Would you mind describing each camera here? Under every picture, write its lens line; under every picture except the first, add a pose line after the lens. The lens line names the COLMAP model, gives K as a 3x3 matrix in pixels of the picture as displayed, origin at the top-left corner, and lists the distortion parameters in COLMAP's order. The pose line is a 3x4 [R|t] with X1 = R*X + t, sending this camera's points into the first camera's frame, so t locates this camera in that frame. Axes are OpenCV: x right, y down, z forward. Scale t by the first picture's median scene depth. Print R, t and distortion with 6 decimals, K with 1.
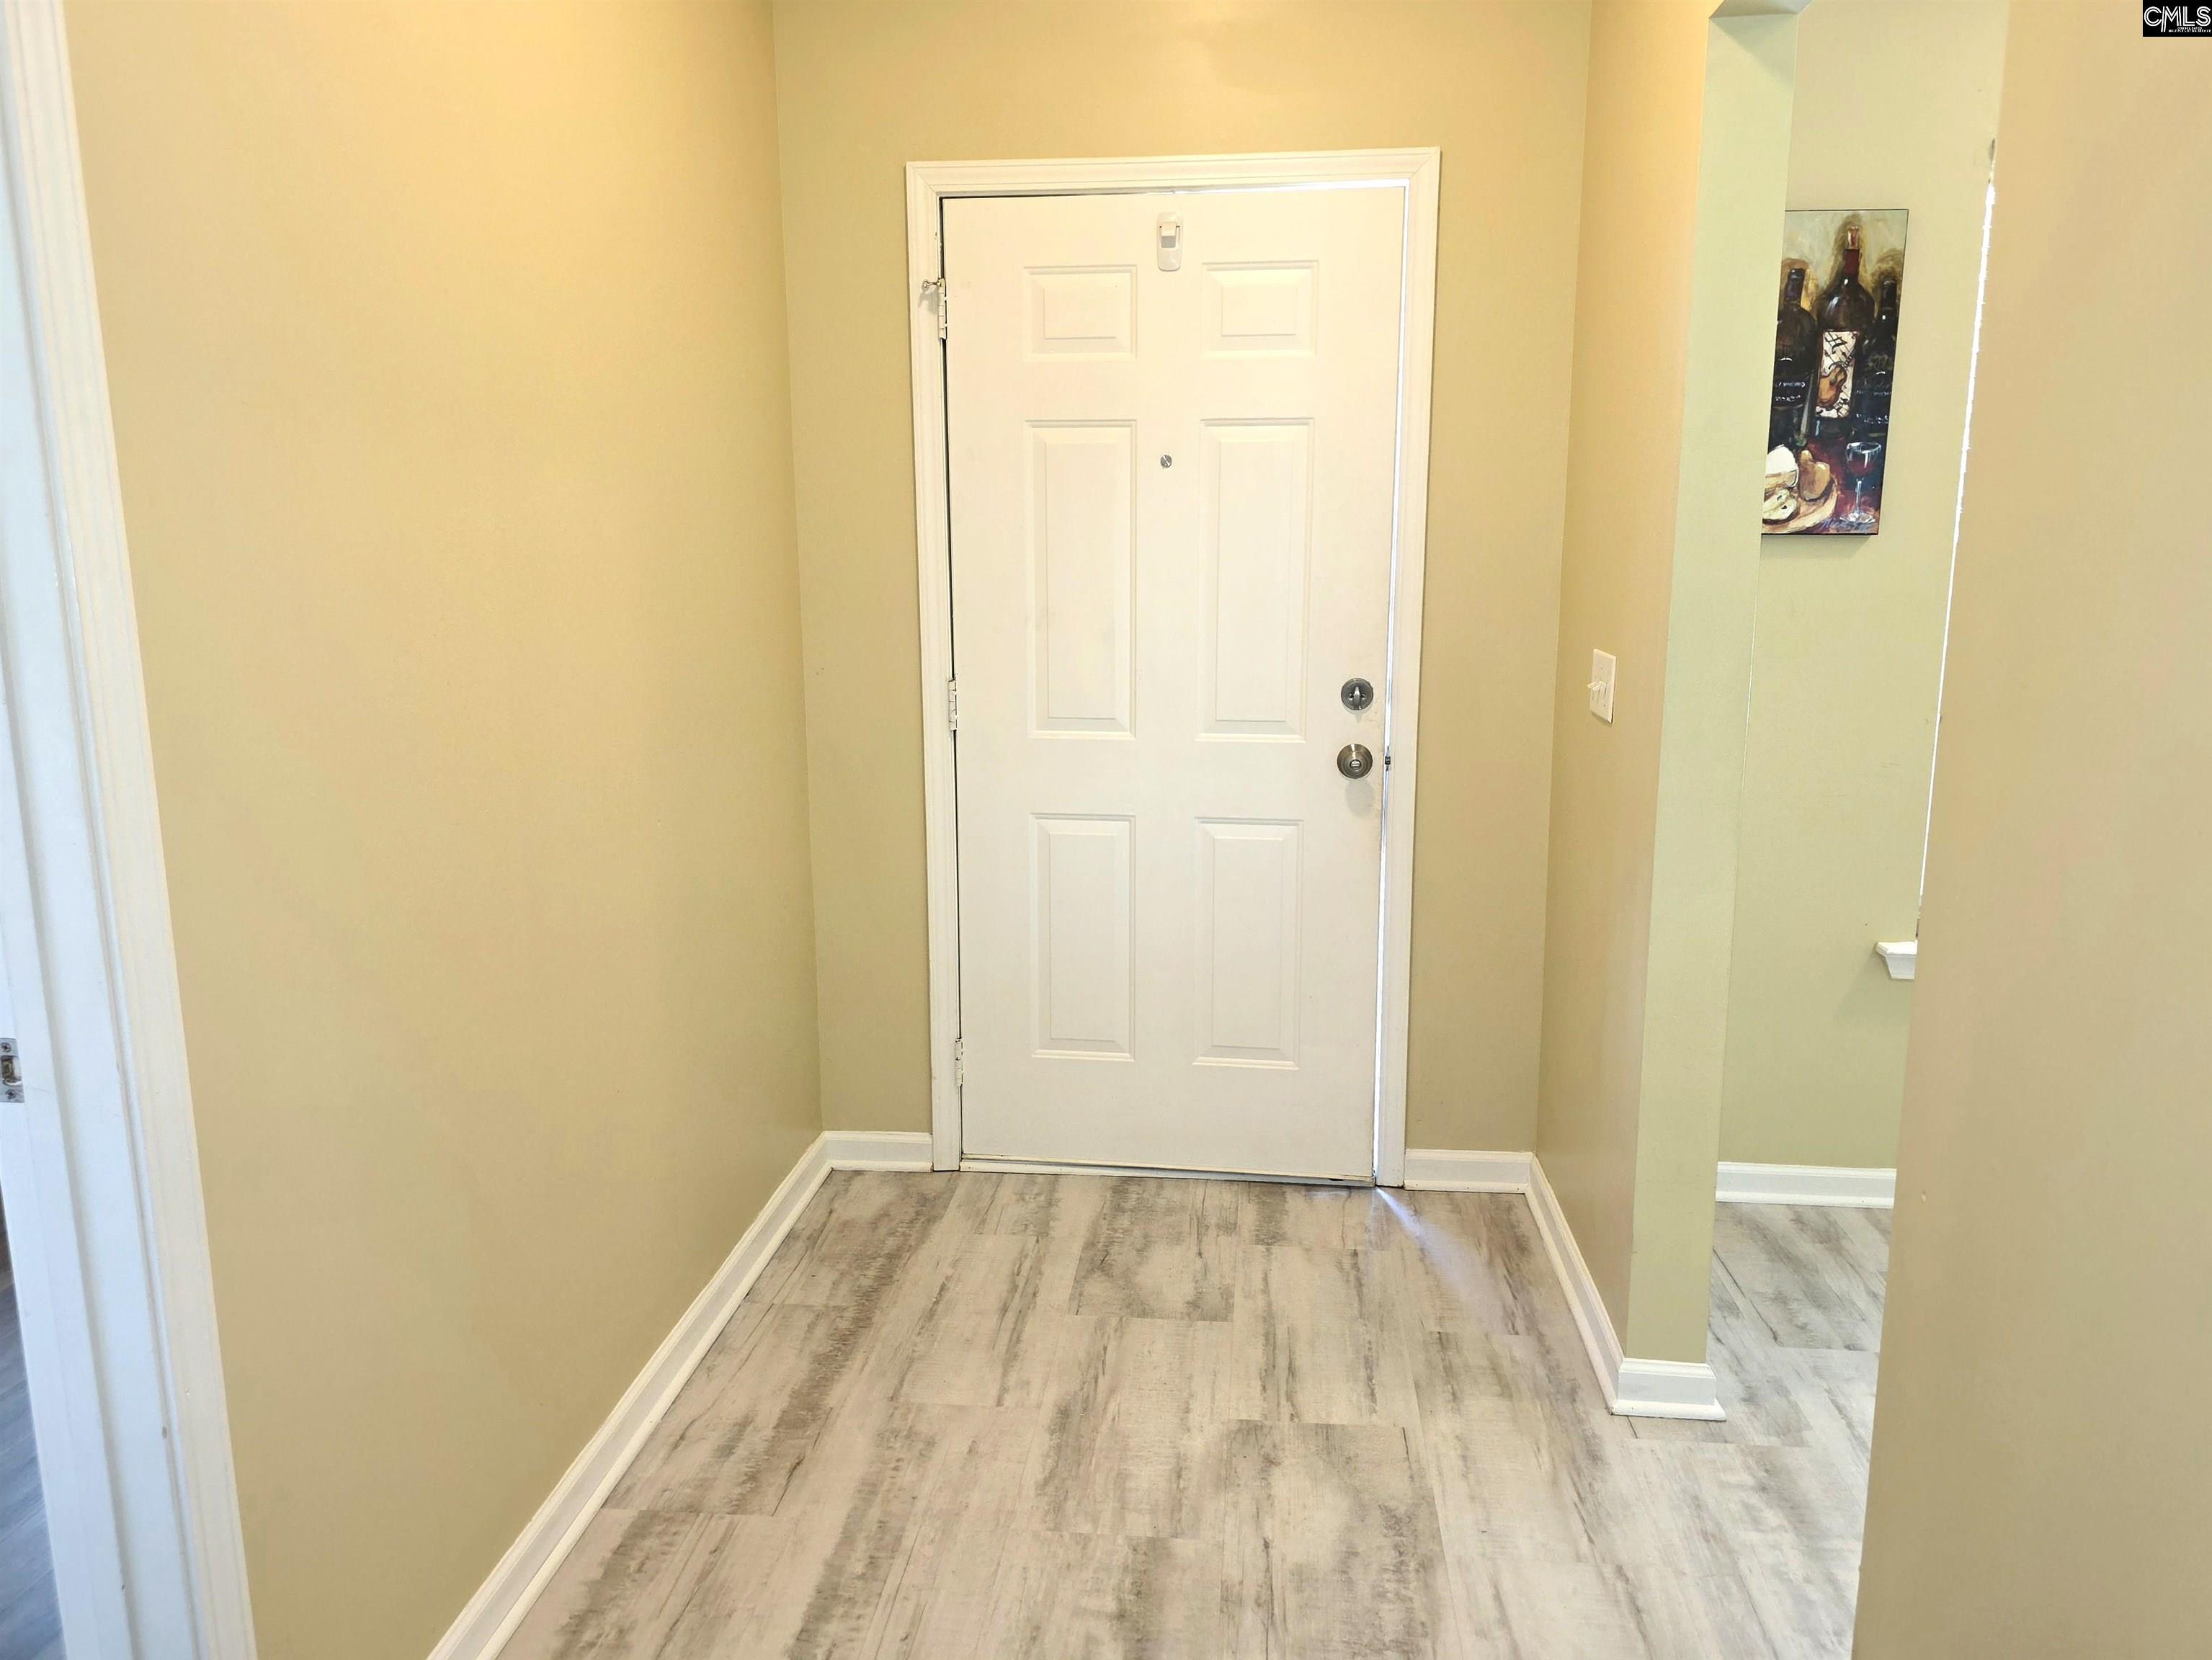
lens RADIAL K [[1496.2, 0, 1118.9], [0, 1496.2, 807.7], [0, 0, 1]] dist [0.051320, -0.044830]
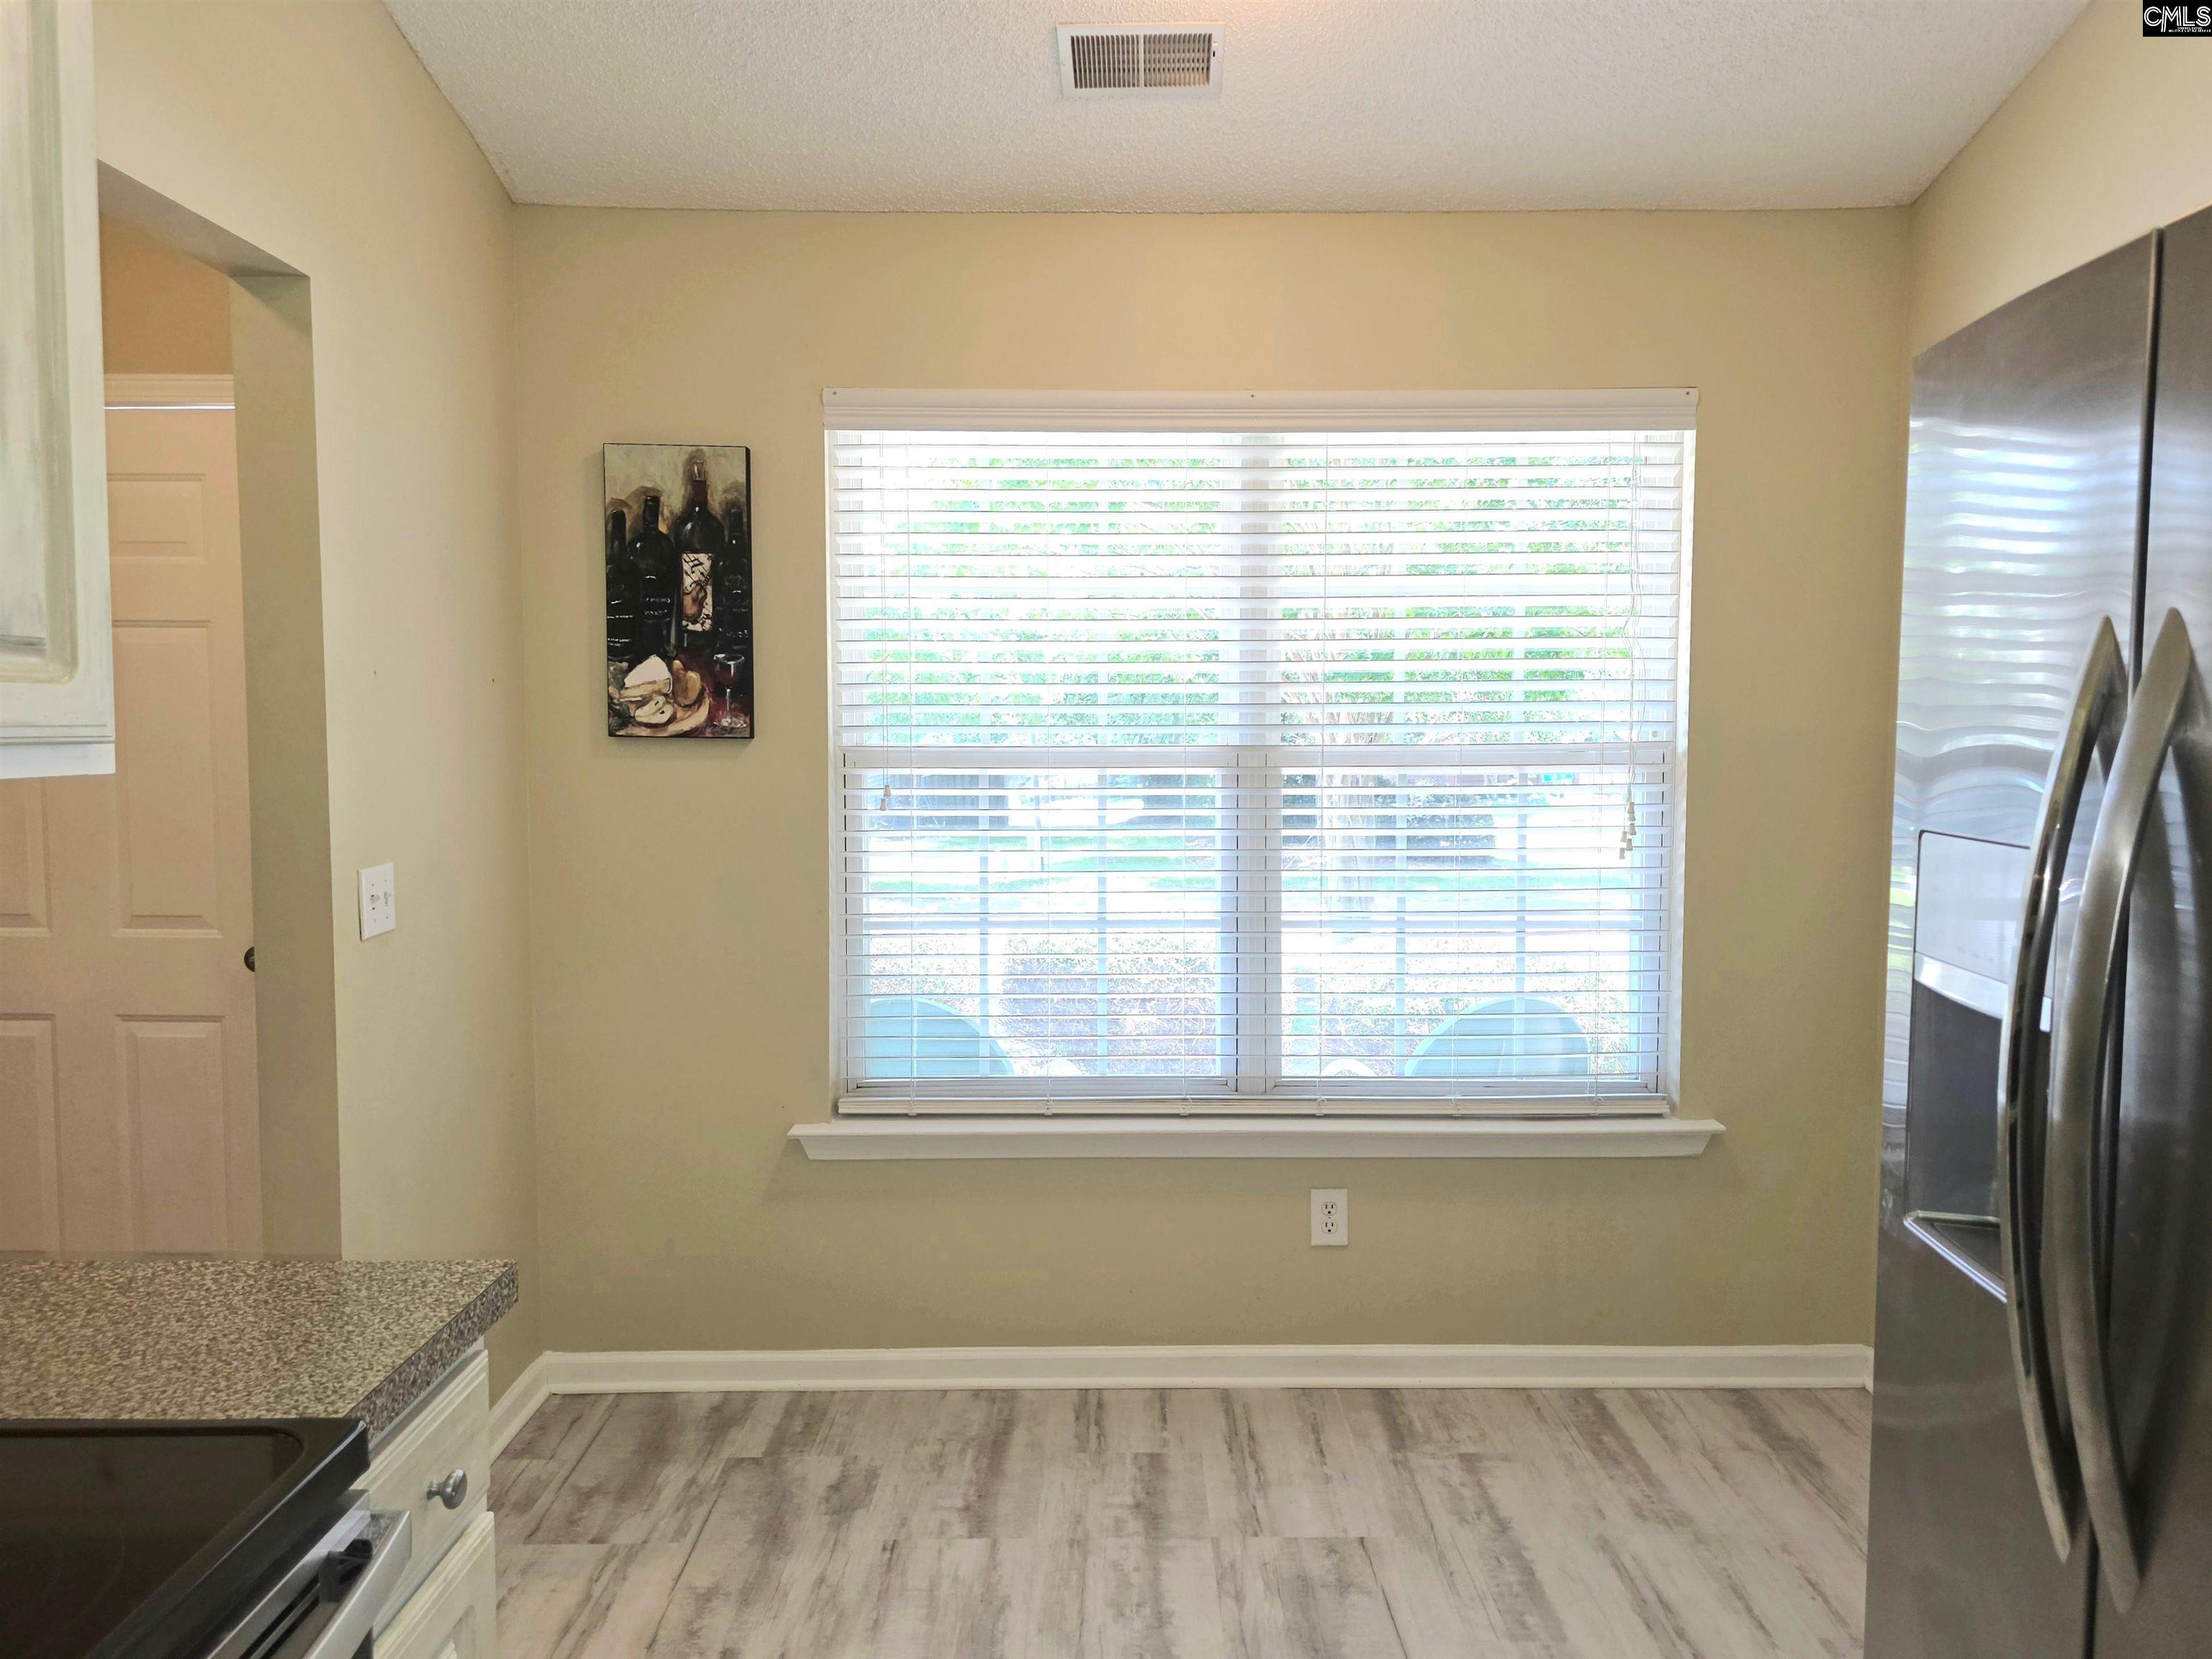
lens RADIAL K [[1496.3, 0, 1119.4], [0, 1496.3, 825.7], [0, 0, 1]] dist [0.051320, -0.044830]
pose [[0.994345, -0.002014, 0.106176, 0.652133], [0.014098, 0.993475, -0.113179, 0.005086], [-0.105255, 0.114036, 0.987885, -0.071972]]
